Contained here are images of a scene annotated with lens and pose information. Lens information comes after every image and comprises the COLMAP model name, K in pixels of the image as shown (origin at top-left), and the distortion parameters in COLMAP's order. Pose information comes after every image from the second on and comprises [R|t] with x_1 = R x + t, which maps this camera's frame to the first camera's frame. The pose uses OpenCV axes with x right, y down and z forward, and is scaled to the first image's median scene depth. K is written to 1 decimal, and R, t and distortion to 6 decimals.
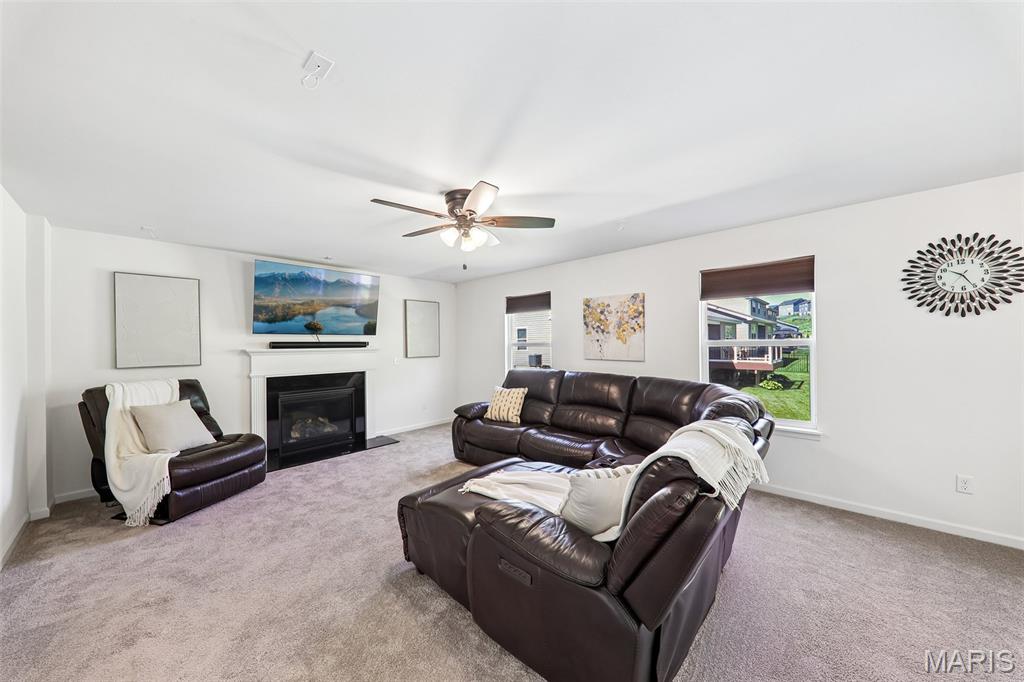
lens RADIAL K [[353.5, 0, 510.2], [0, 353.5, 342.9], [0, 0, 1]] dist [0.007968, -0.004614]
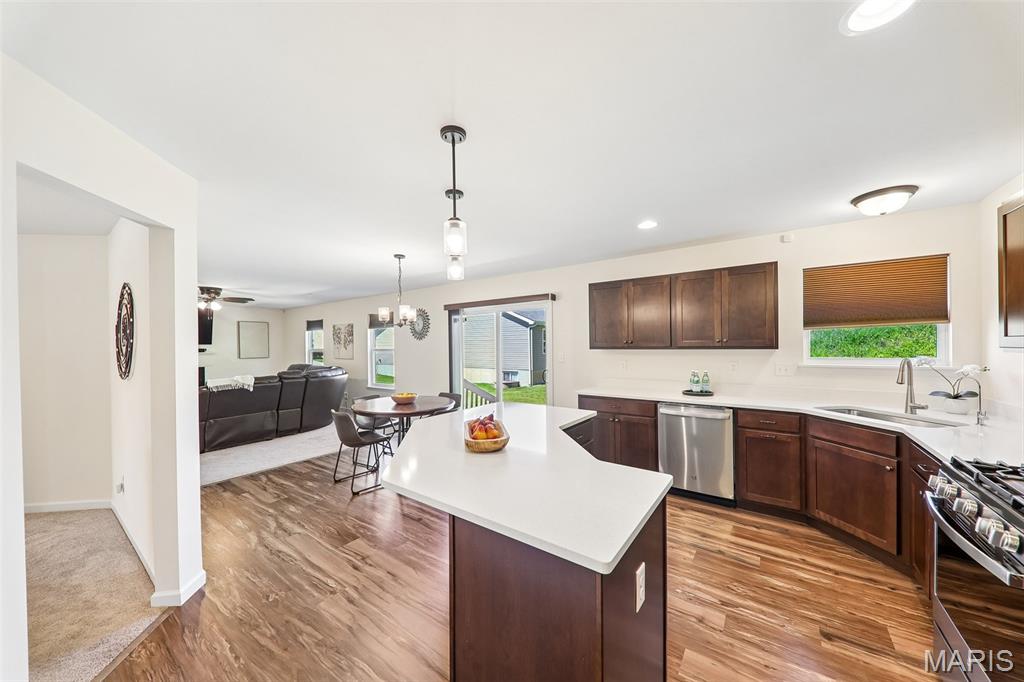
lens RADIAL K [[353.5, 0, 516.3], [0, 353.5, 345.7], [0, 0, 1]] dist [0.007968, -0.004614]
pose [[0.990711, -0.002245, 0.135966, 0.922998], [0.001928, 0.999995, 0.002467, -0.021878], [-0.135971, -0.002182, 0.990710, -0.941685]]
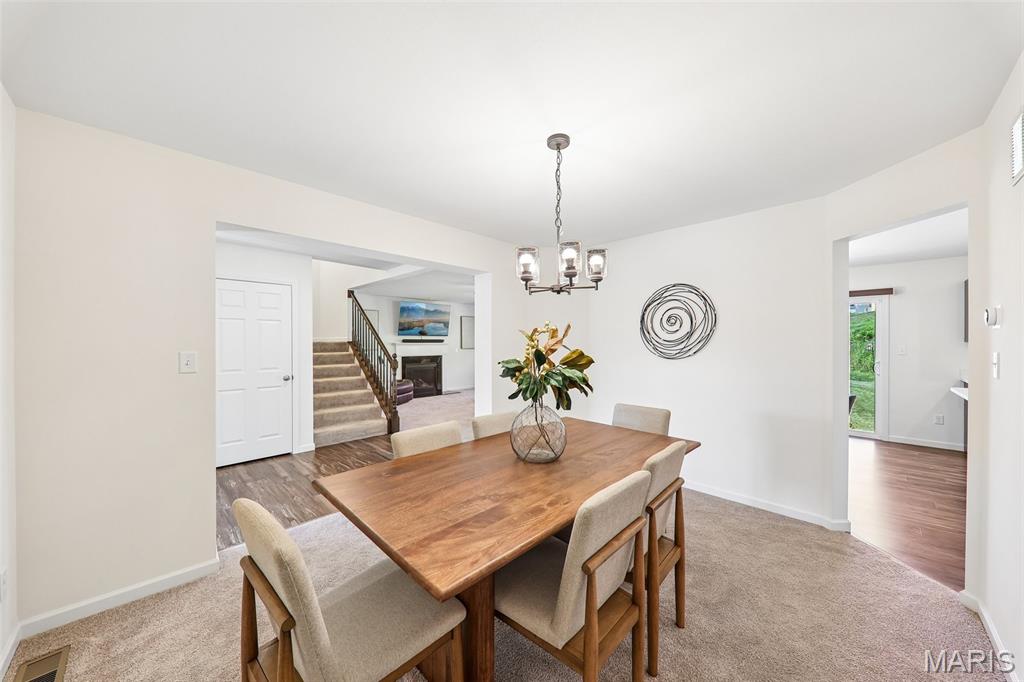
lens RADIAL K [[353.5, 0, 509.8], [0, 353.5, 344.8], [0, 0, 1]] dist [0.007968, -0.004614]
pose [[0.998992, 0.010780, -0.043575, 0.041568], [-0.010239, 0.999868, 0.012603, -0.003796], [0.043705, -0.012144, 0.998971, -1.038857]]
